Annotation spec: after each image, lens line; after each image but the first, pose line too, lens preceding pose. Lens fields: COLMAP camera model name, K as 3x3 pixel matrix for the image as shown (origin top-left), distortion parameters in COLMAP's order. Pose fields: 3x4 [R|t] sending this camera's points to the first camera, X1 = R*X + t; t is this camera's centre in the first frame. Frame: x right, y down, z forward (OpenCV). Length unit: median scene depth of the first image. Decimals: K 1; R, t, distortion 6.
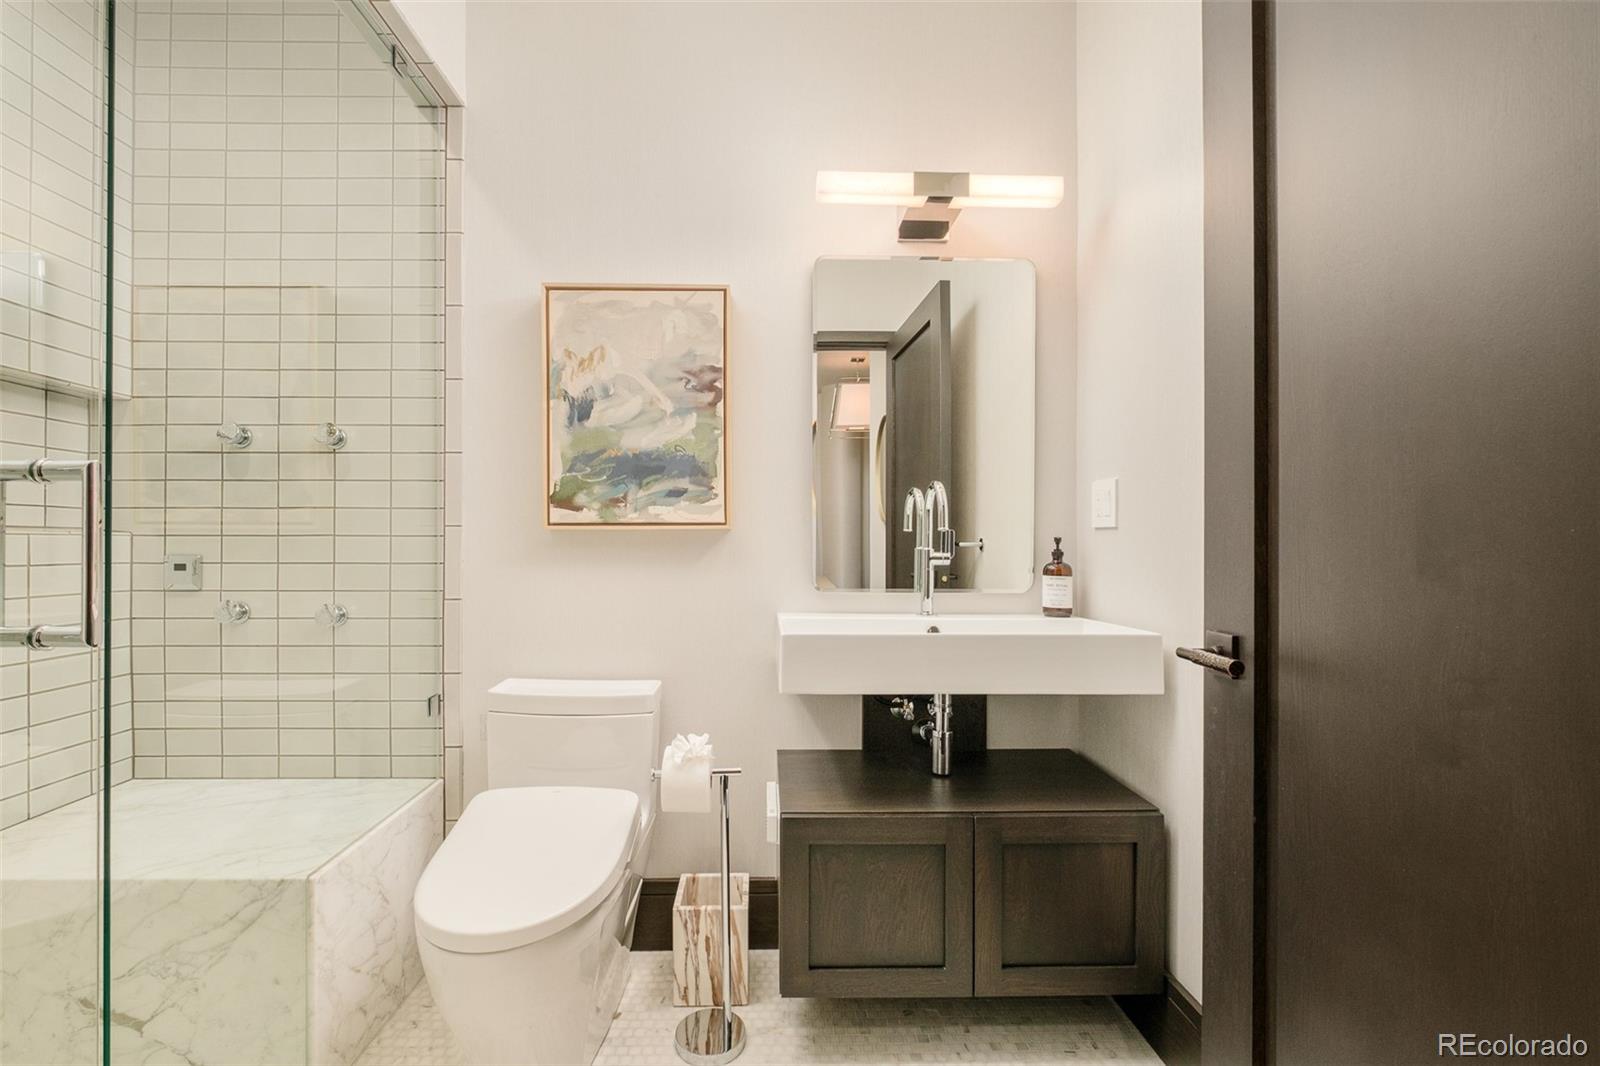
lens RADIAL K [[701.6, 0, 791.7], [0, 701.6, 532.2], [0, 0, 1]] dist [-0.025518, 0.000157]
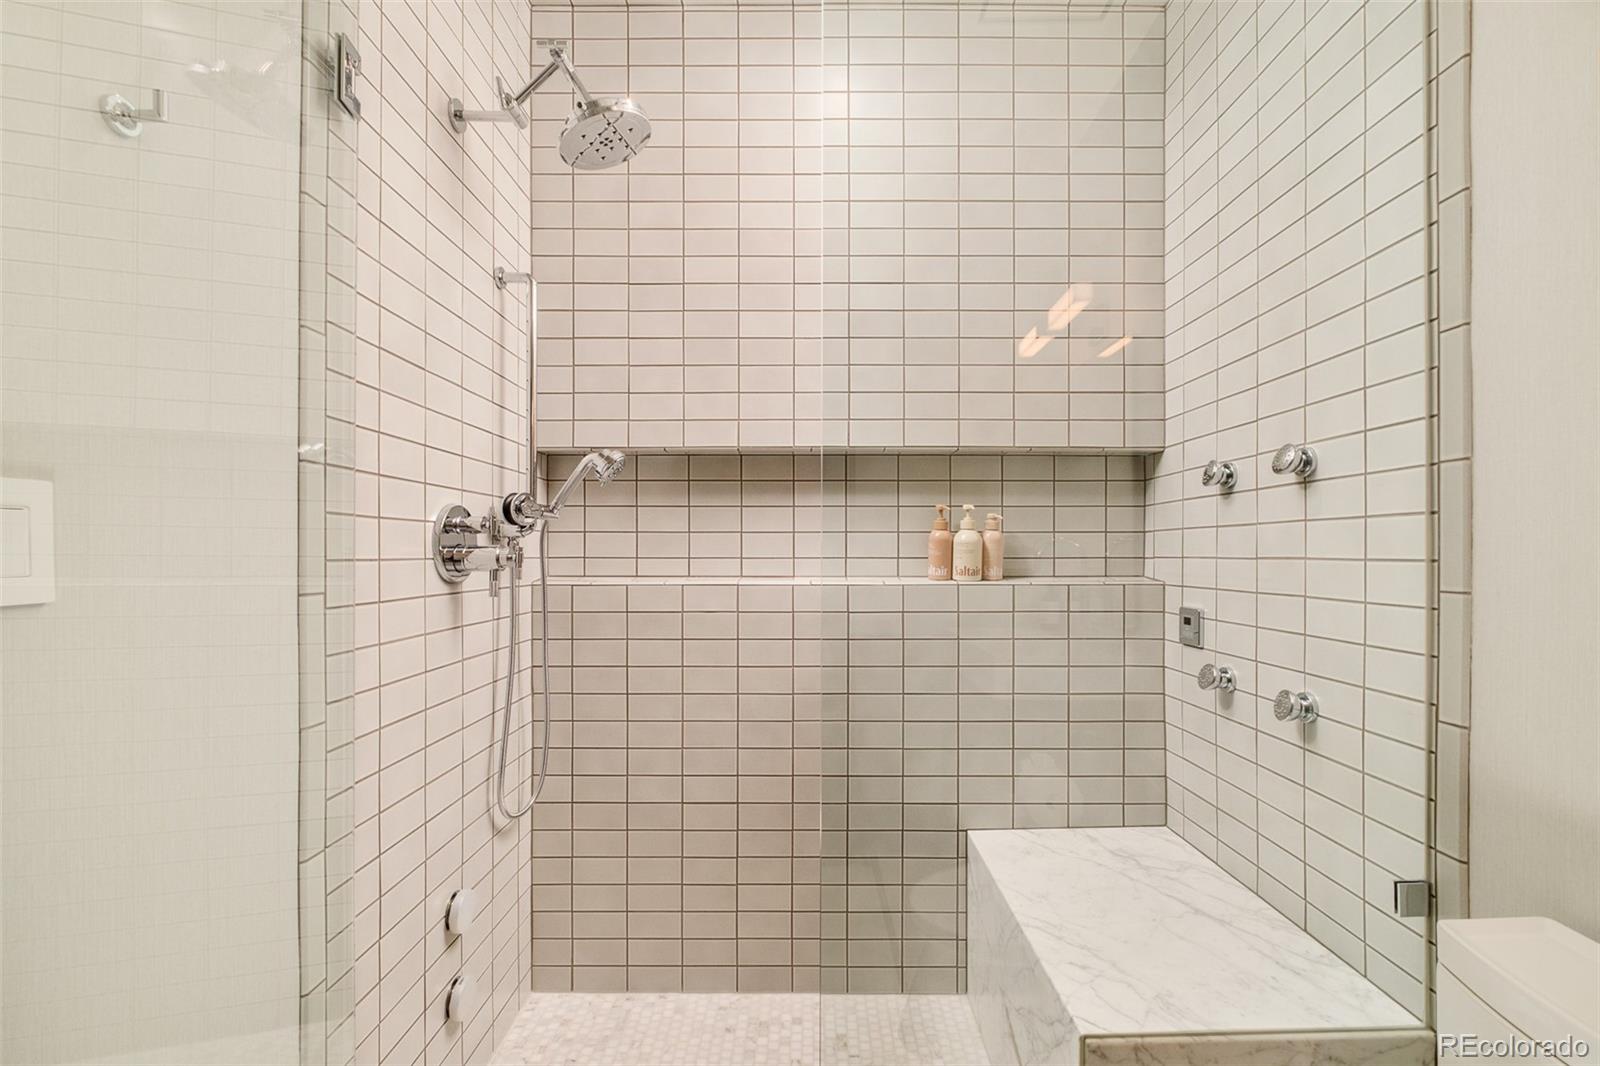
lens RADIAL K [[701.6, 0, 807.6], [0, 701.6, 556.2], [0, 0, 1]] dist [-0.025518, 0.000157]
pose [[-0.023108, 0.003903, -0.999725, 0.069642], [-0.001947, 0.999990, 0.003949, -0.039574], [0.999731, 0.002037, -0.023101, 0.501551]]
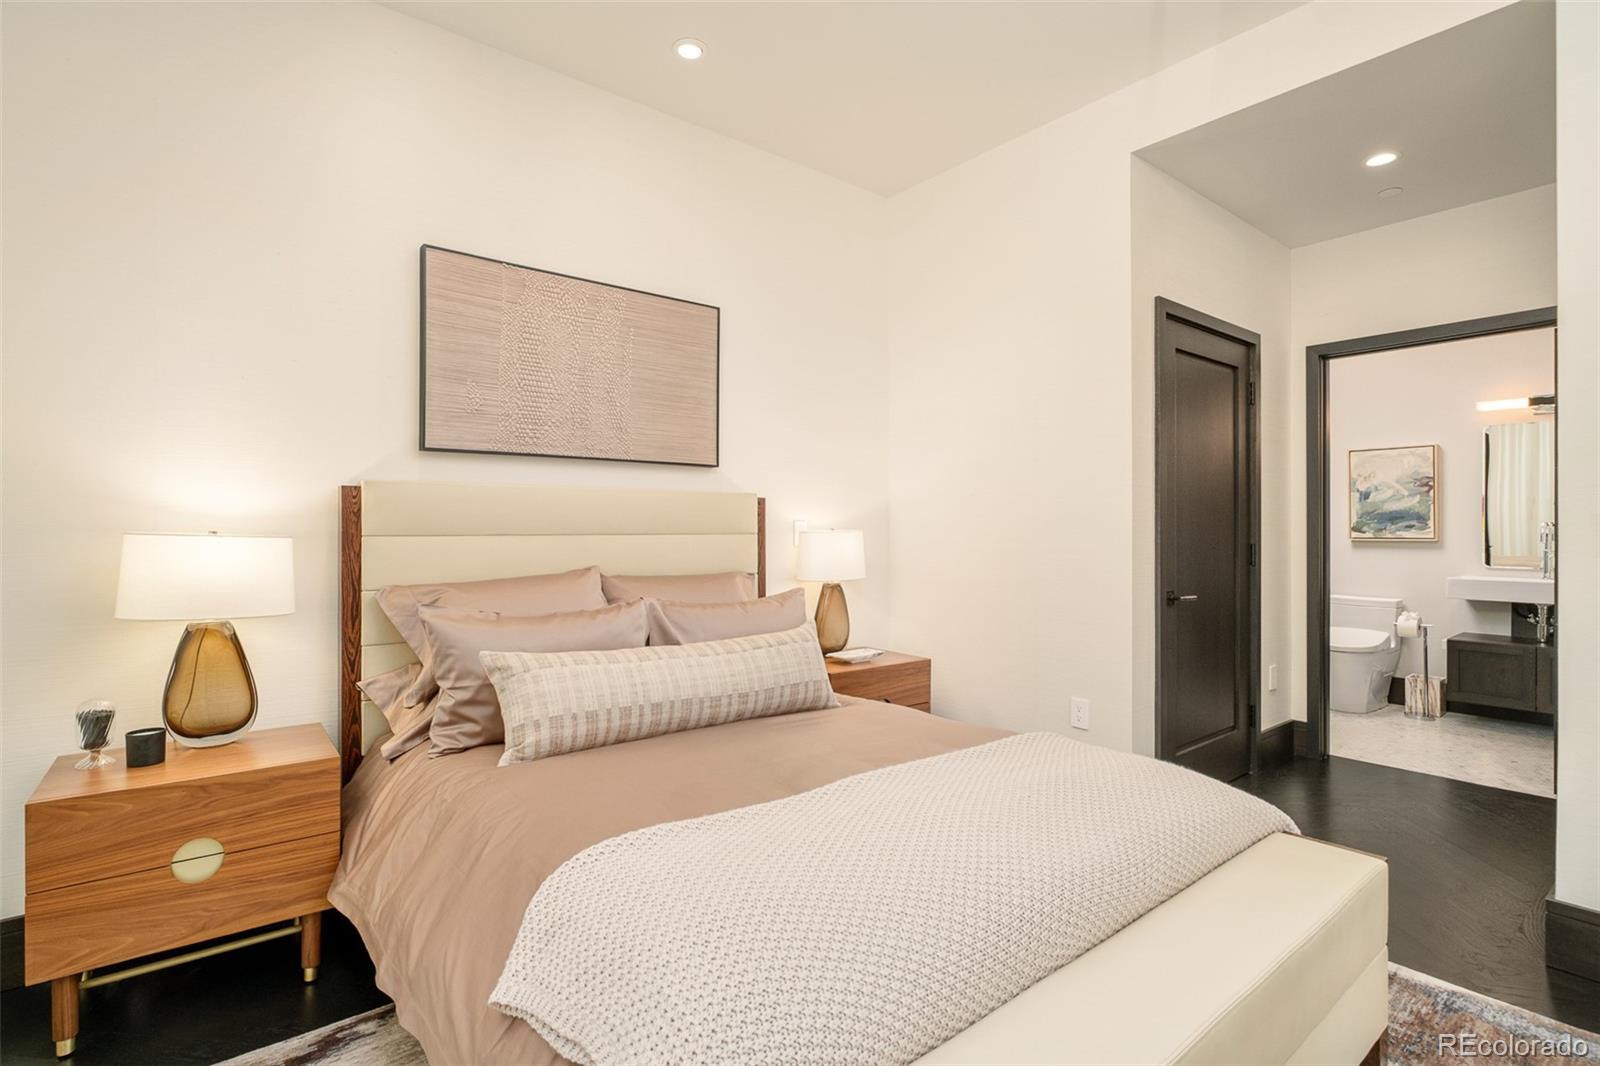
lens RADIAL K [[760.4, 0, 795.1], [0, 760.4, 533.8], [0, 0, 1]] dist [-0.001047, -0.000122]
pose [[0.594389, 0.006145, -0.804154, 0.735007], [-0.004469, 0.999981, 0.004339, -0.031764], [0.804165, 0.001015, 0.594405, -2.460362]]
